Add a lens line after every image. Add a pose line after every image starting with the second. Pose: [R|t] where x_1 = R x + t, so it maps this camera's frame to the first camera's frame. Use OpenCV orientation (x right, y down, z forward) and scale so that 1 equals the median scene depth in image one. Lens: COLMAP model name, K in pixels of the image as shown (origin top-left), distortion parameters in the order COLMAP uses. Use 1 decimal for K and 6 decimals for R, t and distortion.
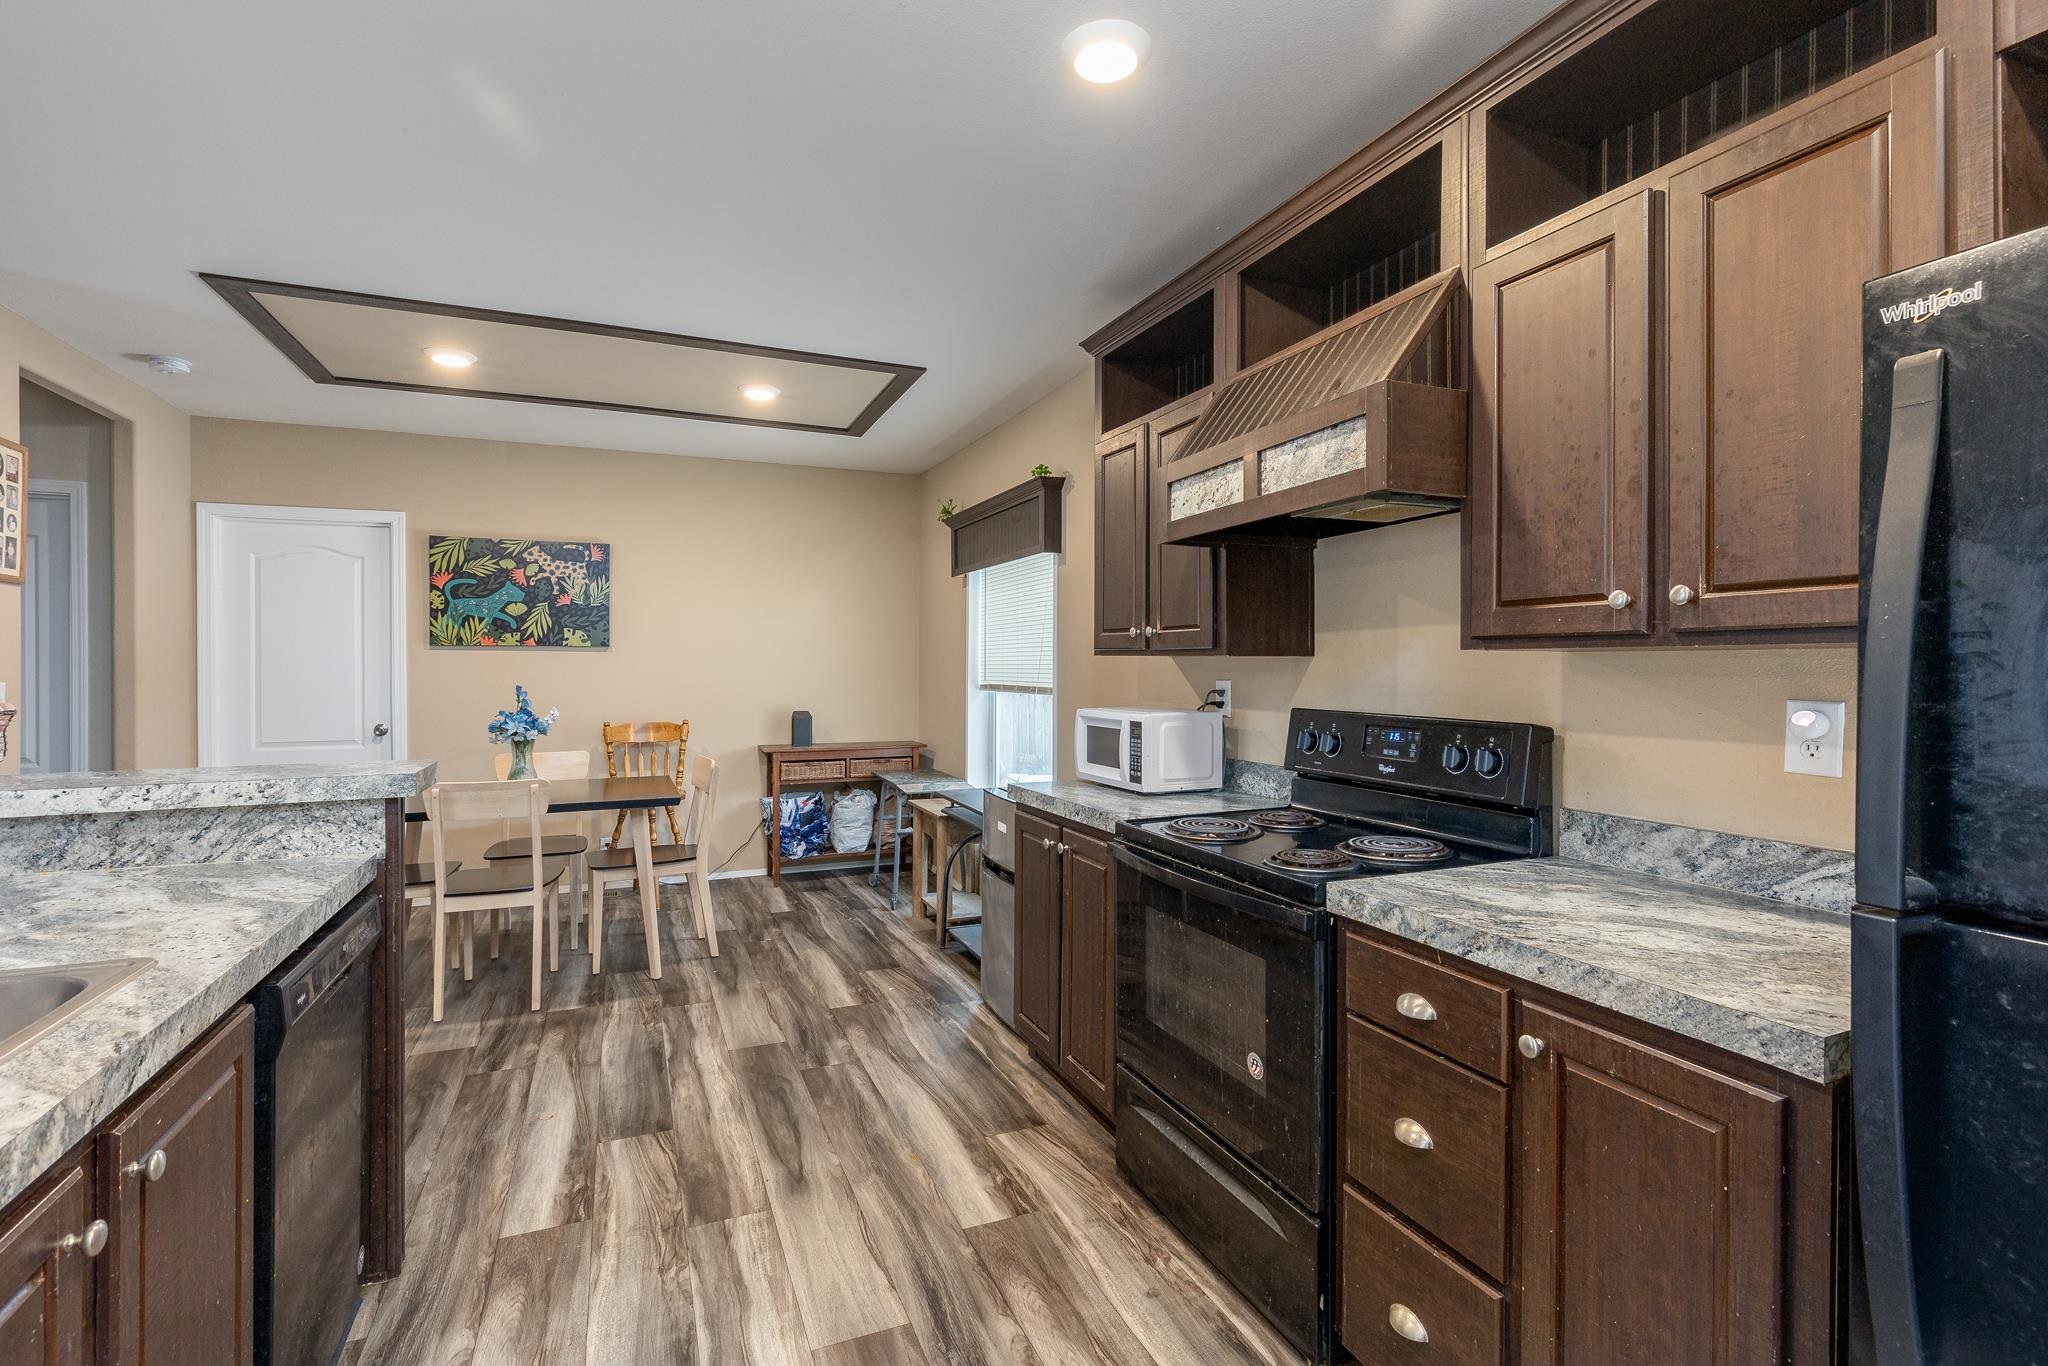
lens RADIAL K [[931.2, 0, 1015.0], [0, 931.2, 670.9], [0, 0, 1]] dist [0.007568, -0.001206]
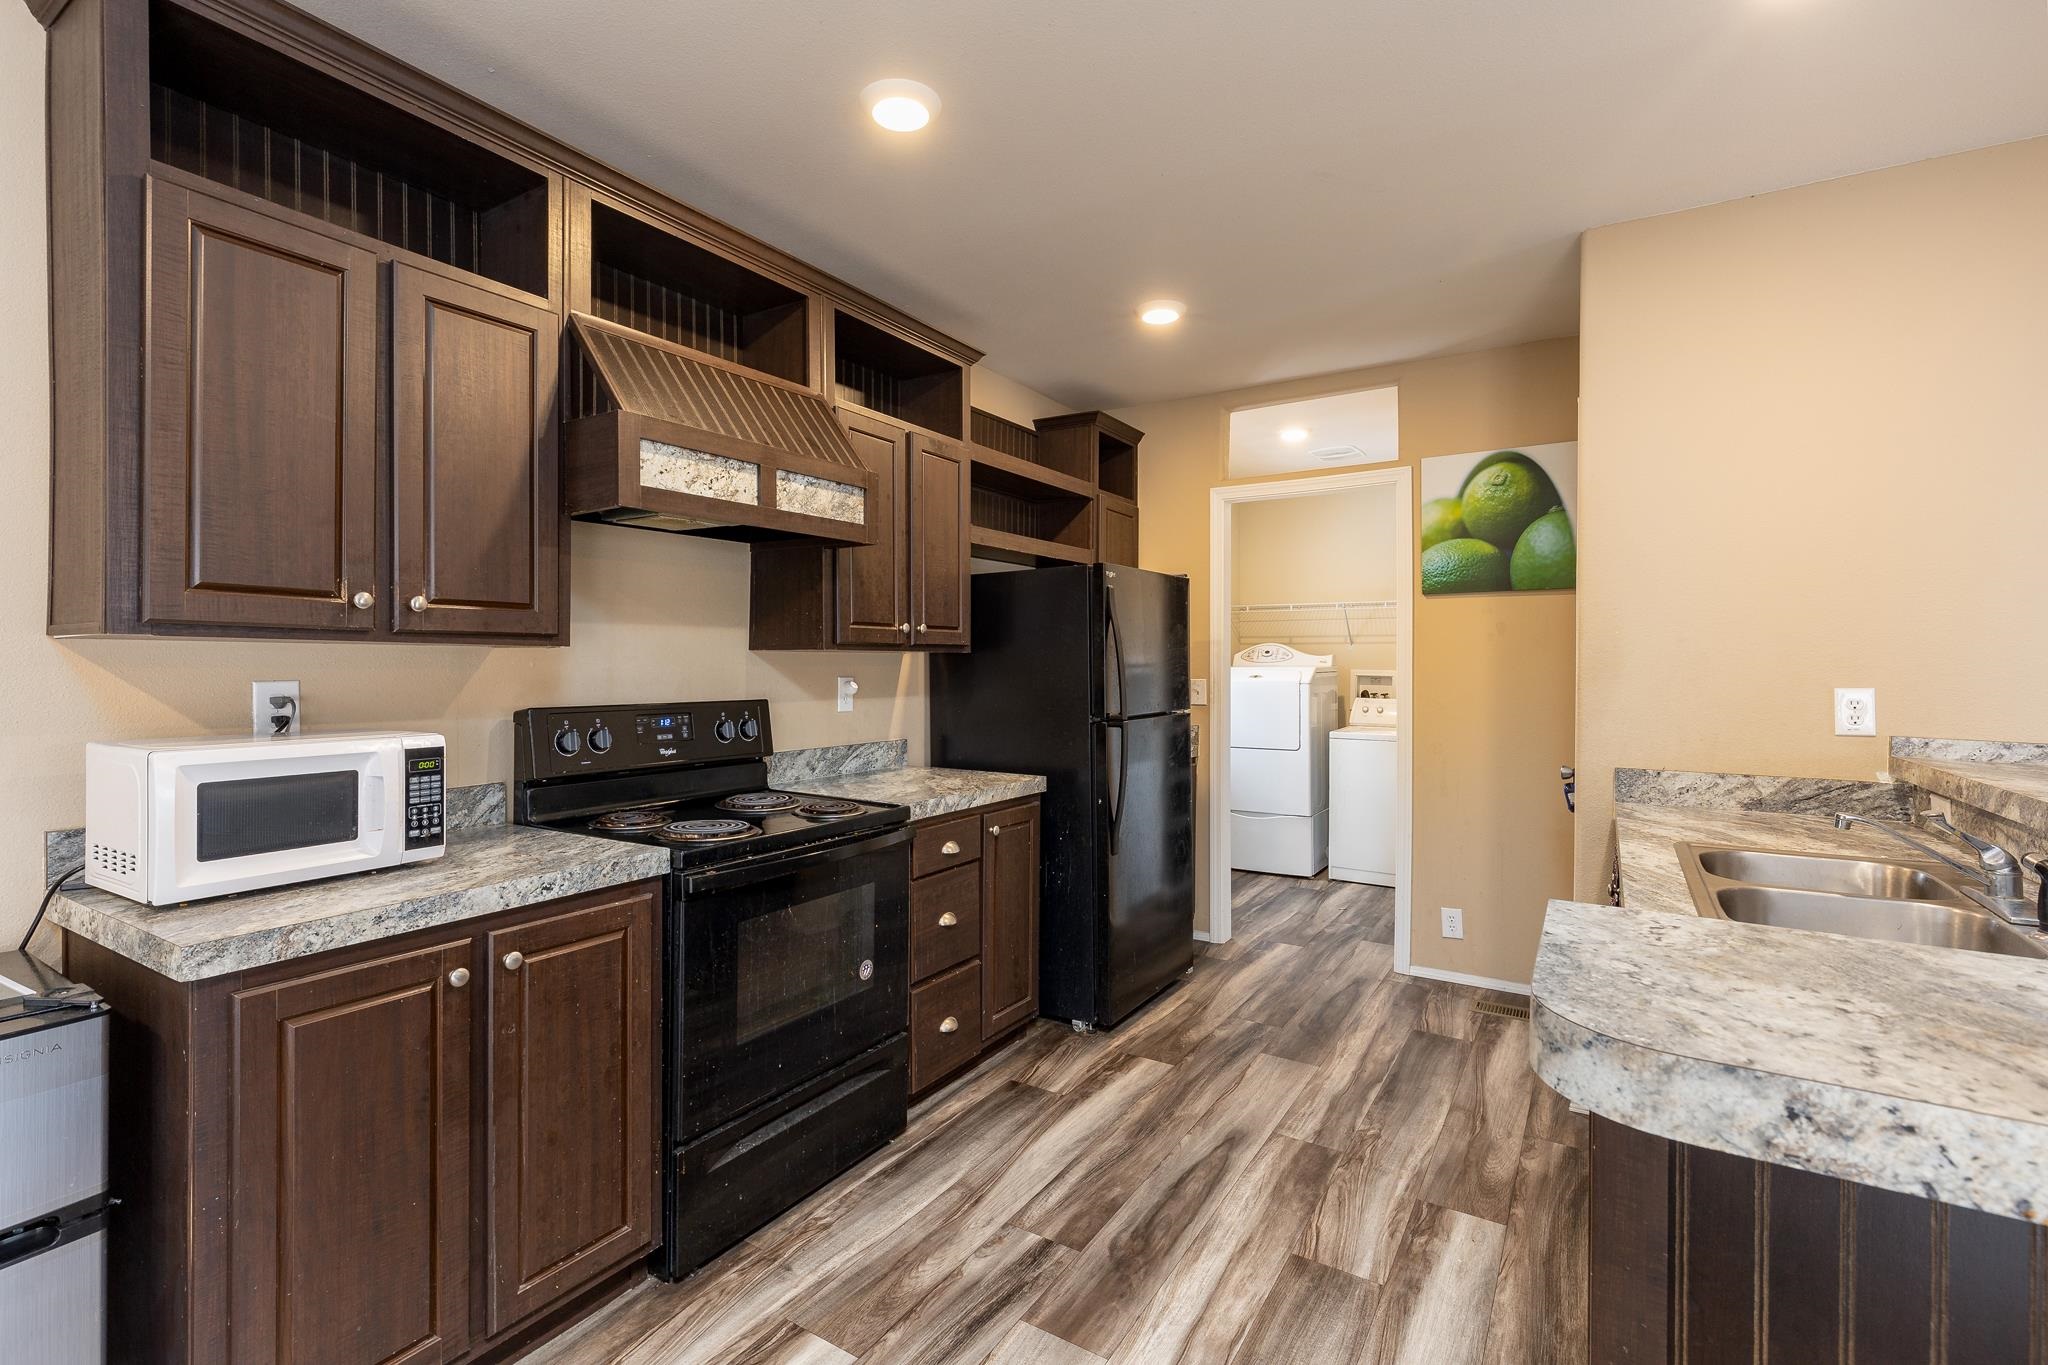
lens RADIAL K [[931.2, 0, 1015.0], [0, 931.2, 670.4], [0, 0, 1]] dist [0.007568, -0.001206]
pose [[-0.566751, -0.009865, 0.823830, -0.500407], [0.000220, 0.999926, 0.012125, -0.003887], [-0.823889, 0.007053, -0.566707, 0.847691]]
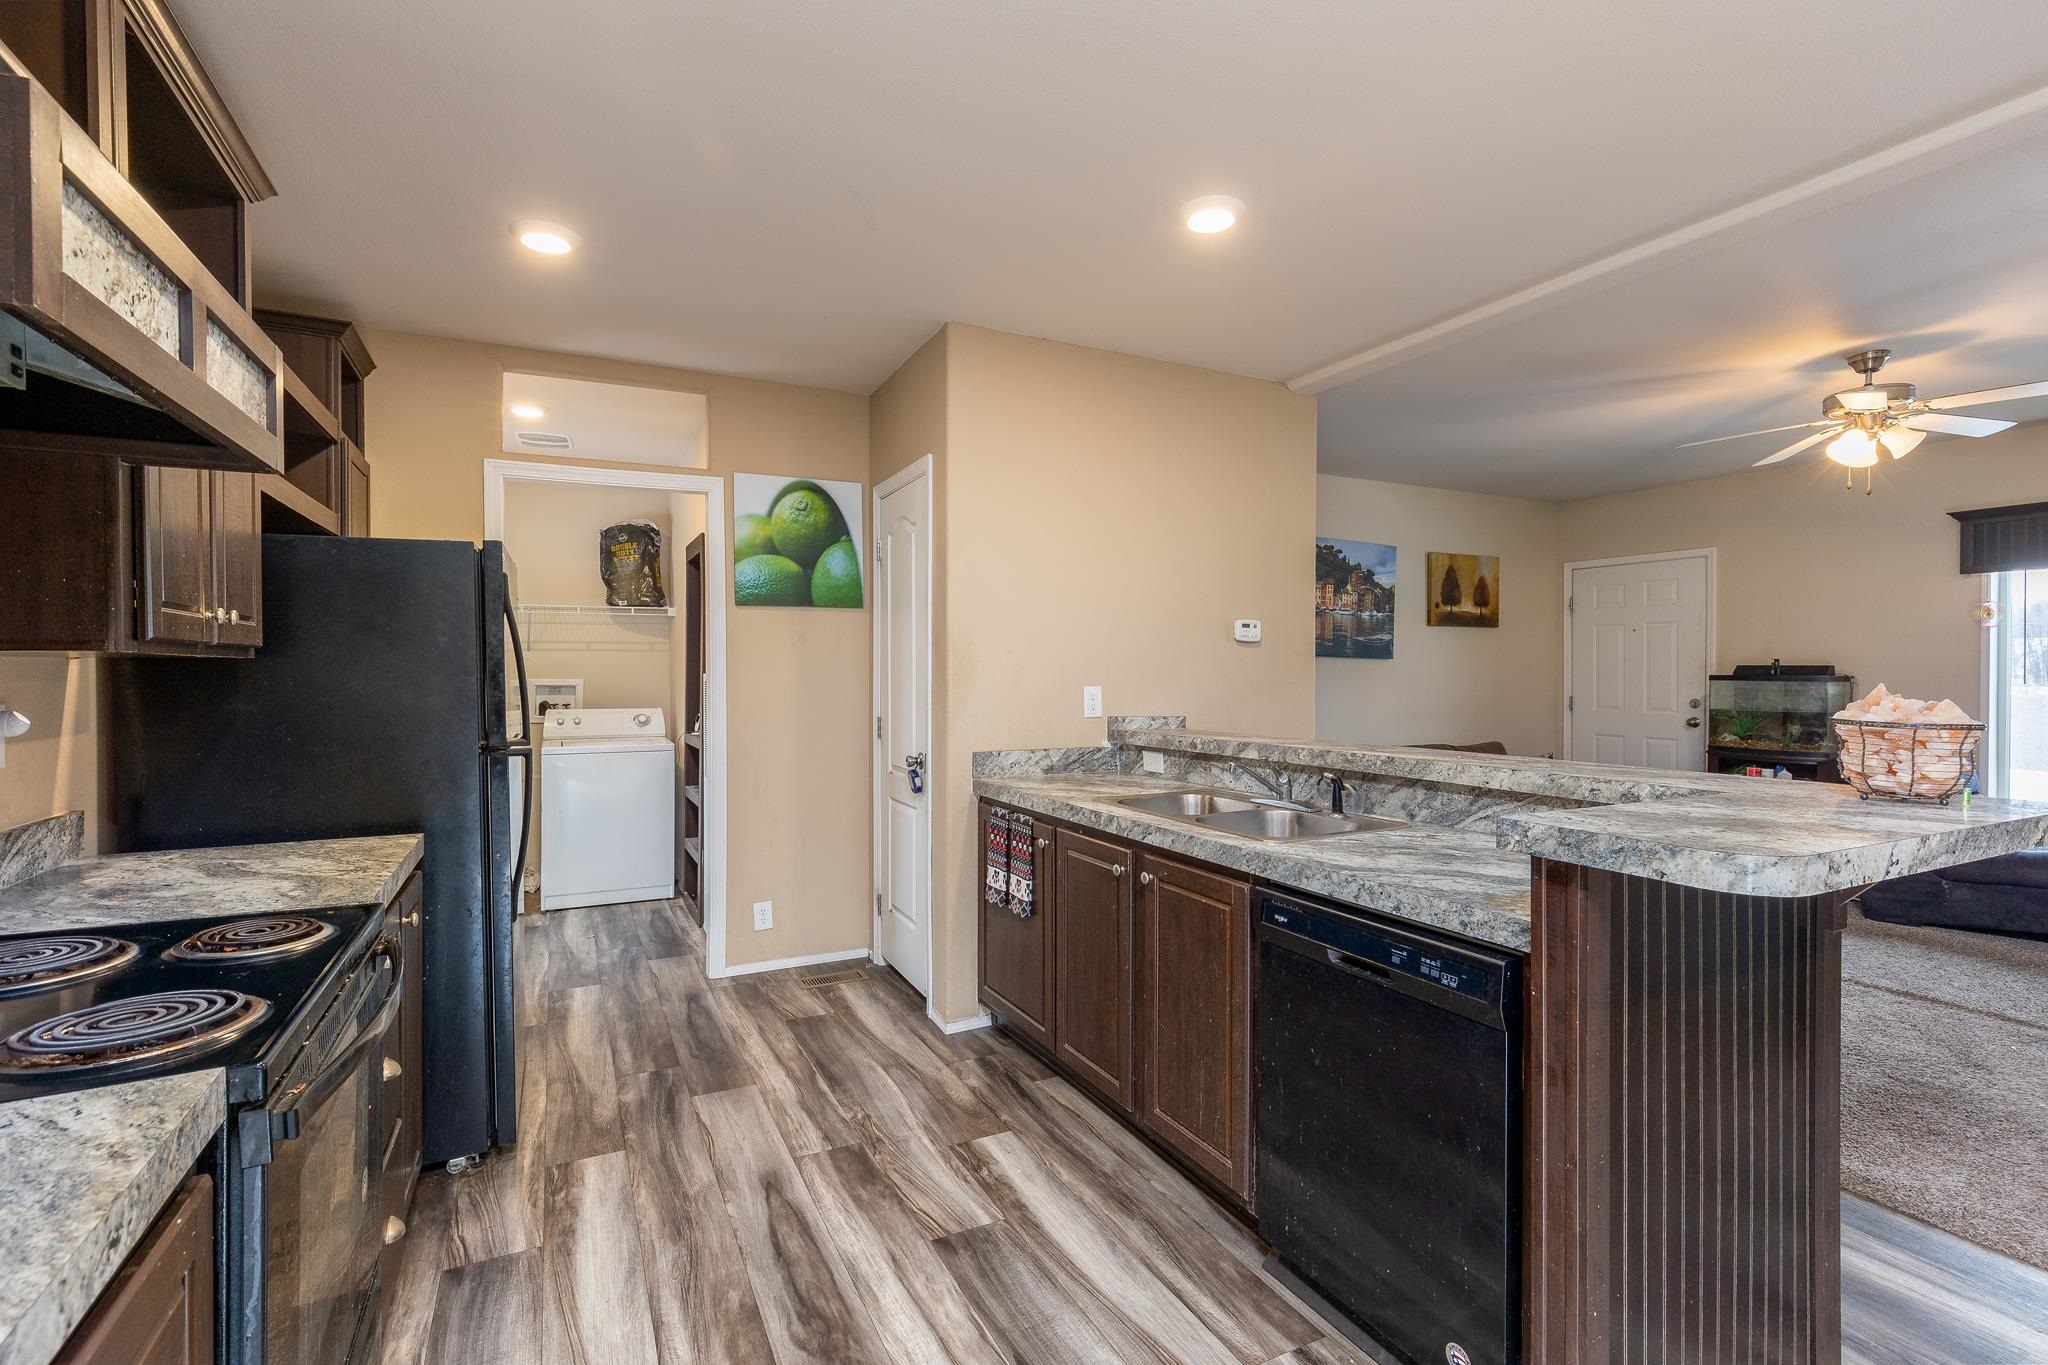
lens RADIAL K [[928.9, 0, 1018.1], [0, 928.9, 679.2], [0, 0, 1]] dist [0.002704, -0.000504]
pose [[-0.998048, 0.002175, -0.062418, -0.130797], [0.001309, 0.999902, 0.013925, -0.004711], [0.062442, 0.013816, -0.997953, 0.980418]]
